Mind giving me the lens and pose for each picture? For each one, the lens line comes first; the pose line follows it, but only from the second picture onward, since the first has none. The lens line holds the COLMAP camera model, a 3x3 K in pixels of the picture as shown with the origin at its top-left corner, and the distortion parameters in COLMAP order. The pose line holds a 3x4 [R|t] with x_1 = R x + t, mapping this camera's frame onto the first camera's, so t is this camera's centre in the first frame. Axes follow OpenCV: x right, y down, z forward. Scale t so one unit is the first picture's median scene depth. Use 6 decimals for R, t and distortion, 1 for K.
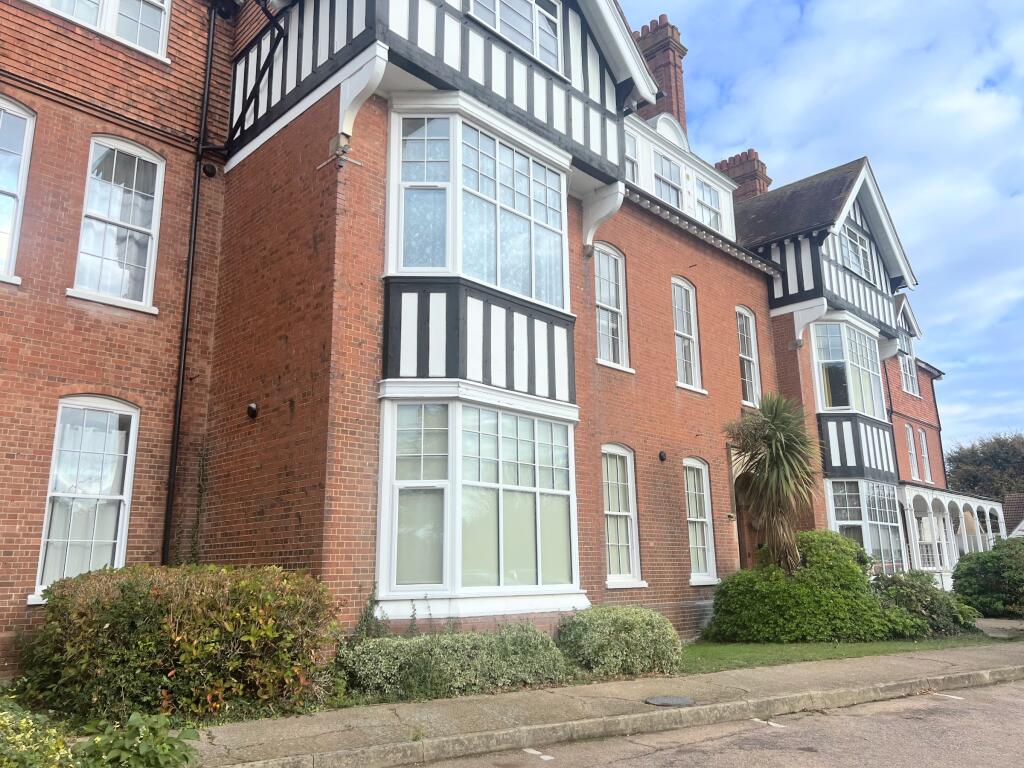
lens RADIAL K [[787.0, 0, 486.2], [0, 787.0, 380.6], [0, 0, 1]] dist [0.041004, -0.045899]
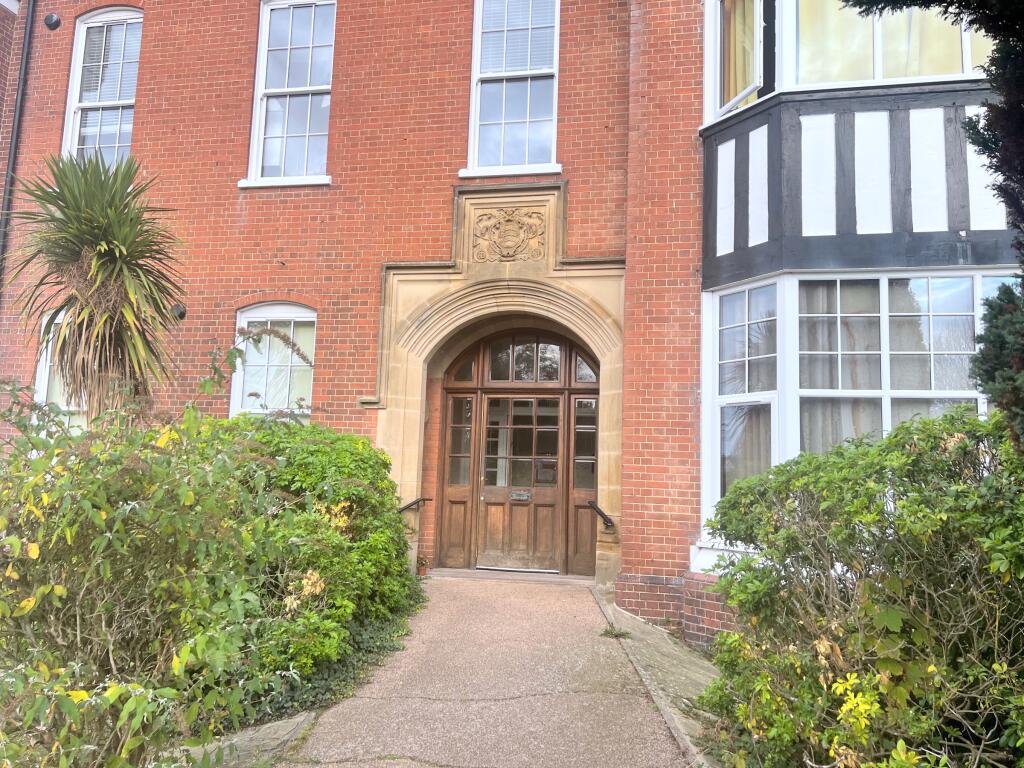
lens RADIAL K [[791.3, 0, 511.0], [0, 791.3, 404.9], [0, 0, 1]] dist [0.031329, -0.051098]
pose [[0.544833, -0.075165, -0.835169, 0.351687], [0.158145, 0.987312, 0.014309, 0.079243], [0.823497, -0.139874, 0.549807, 0.350797]]
